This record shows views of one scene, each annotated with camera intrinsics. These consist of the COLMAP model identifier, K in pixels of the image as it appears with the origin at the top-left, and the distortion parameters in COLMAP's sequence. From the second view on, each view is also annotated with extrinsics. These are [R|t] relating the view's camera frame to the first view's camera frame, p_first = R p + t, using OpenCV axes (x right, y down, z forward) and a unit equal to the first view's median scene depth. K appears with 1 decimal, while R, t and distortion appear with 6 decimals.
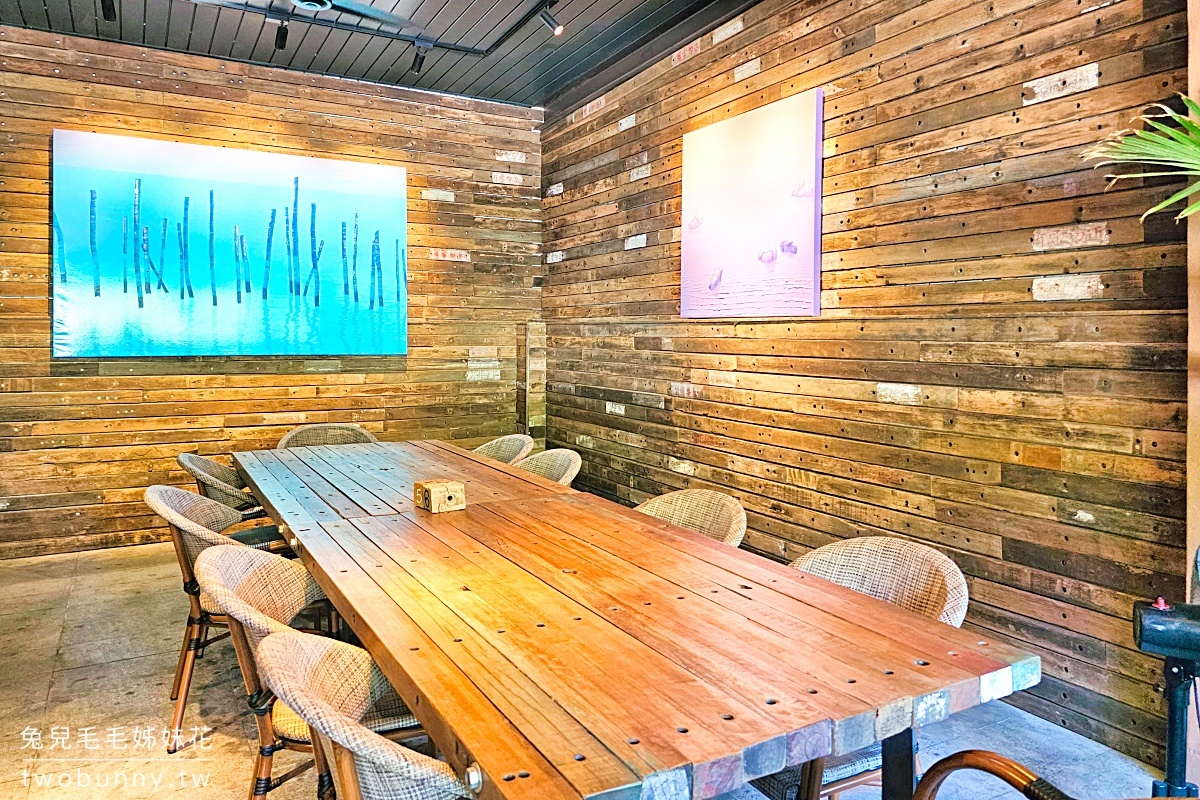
lens RADIAL K [[817.6, 0, 599.5], [0, 817.6, 337.9], [0, 0, 1]] dist [0.063587, -0.053477]
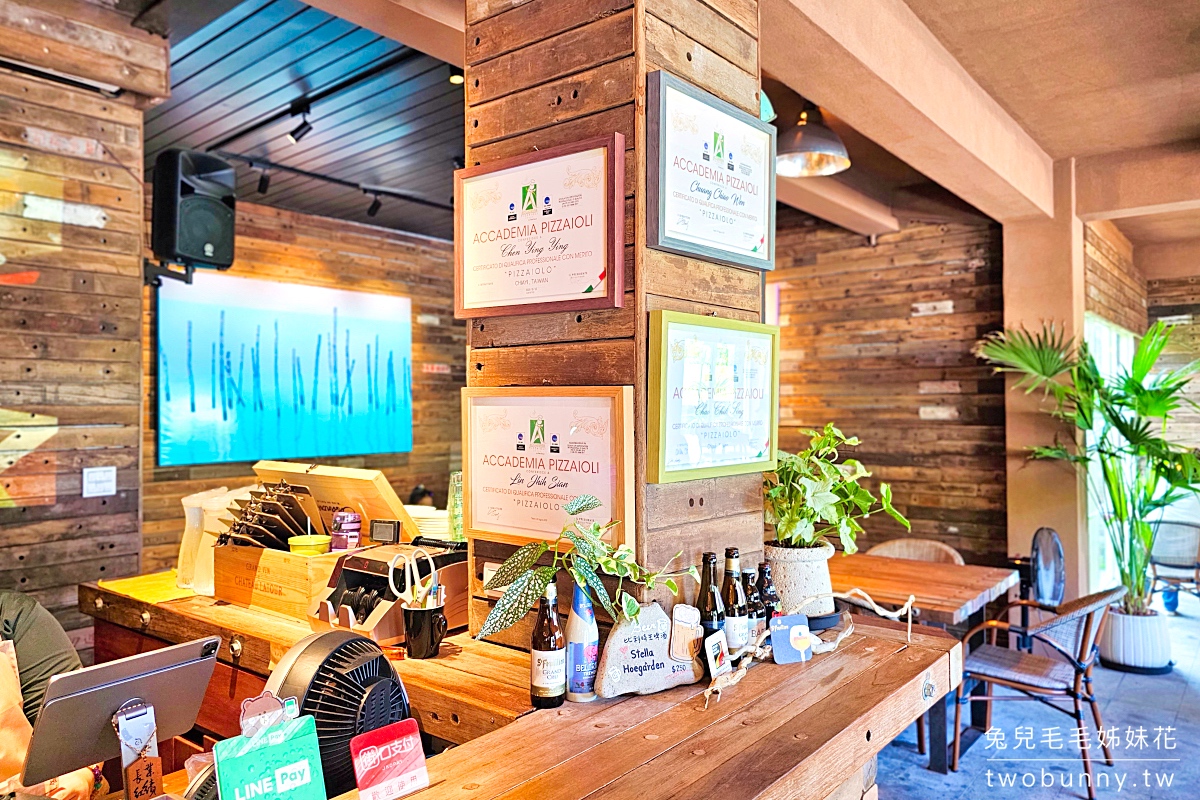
lens RADIAL K [[832.9, 0, 600.0], [0, 832.9, 400.0], [0, 0, 1]] dist [0.060841, -0.061095]
pose [[0.926997, -0.008819, 0.374965, -0.797944], [0.013612, 0.999856, -0.010136, -0.071884], [-0.374822, 0.014500, 0.926984, -0.462921]]
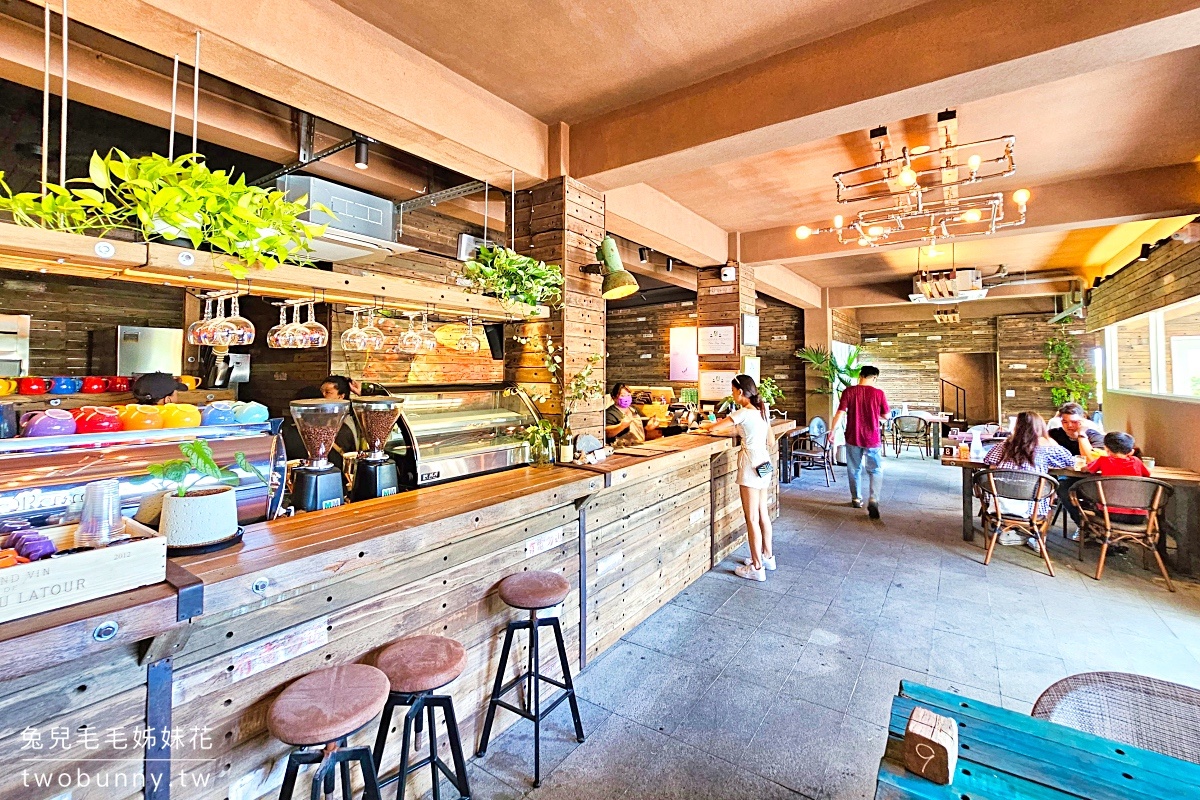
lens RADIAL K [[508.2, 0, 599.4], [0, 508.2, 365.4], [0, 0, 1]] dist [-0.001187, 0.000000]
pose [[0.901724, 0.000229, 0.432312, -1.635702], [0.008147, 0.999813, -0.017522, -0.074727], [-0.432235, 0.019323, 0.901554, -1.229895]]
